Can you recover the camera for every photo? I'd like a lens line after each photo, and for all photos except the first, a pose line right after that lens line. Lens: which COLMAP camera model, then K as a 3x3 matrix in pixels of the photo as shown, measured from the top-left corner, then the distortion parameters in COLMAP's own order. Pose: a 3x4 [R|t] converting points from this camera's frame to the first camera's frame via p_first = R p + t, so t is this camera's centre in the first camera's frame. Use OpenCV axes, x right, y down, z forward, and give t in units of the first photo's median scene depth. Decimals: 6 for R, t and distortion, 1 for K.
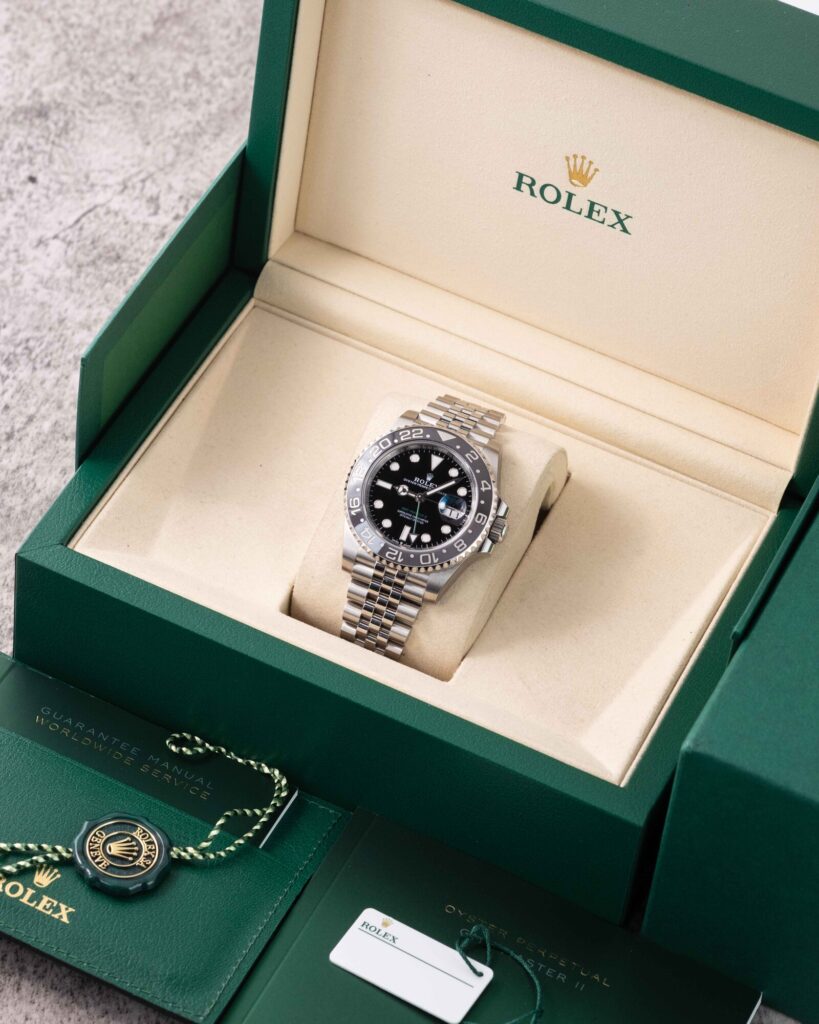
lens RADIAL K [[4343.6, 0, 409.5], [0, 4343.6, 512.0], [0, 0, 1]] dist [0.246537, 13.155323]
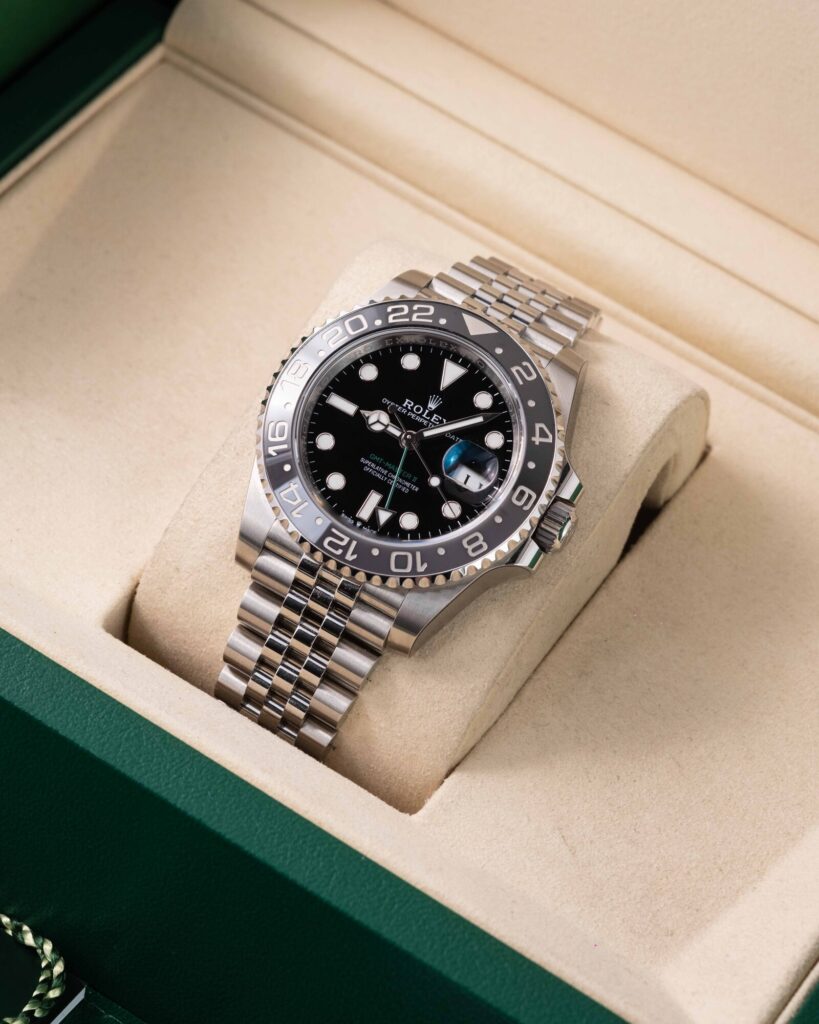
lens RADIAL K [[4343.6, 0, 409.5], [0, 4343.6, 512.0], [0, 0, 1]] dist [0.246537, 13.155323]
pose [[0.989872, 0.140459, -0.020614, 0.013880], [-0.140903, 0.989781, -0.021927, 0.015769], [0.017324, 0.024609, 0.999547, 0.500606]]
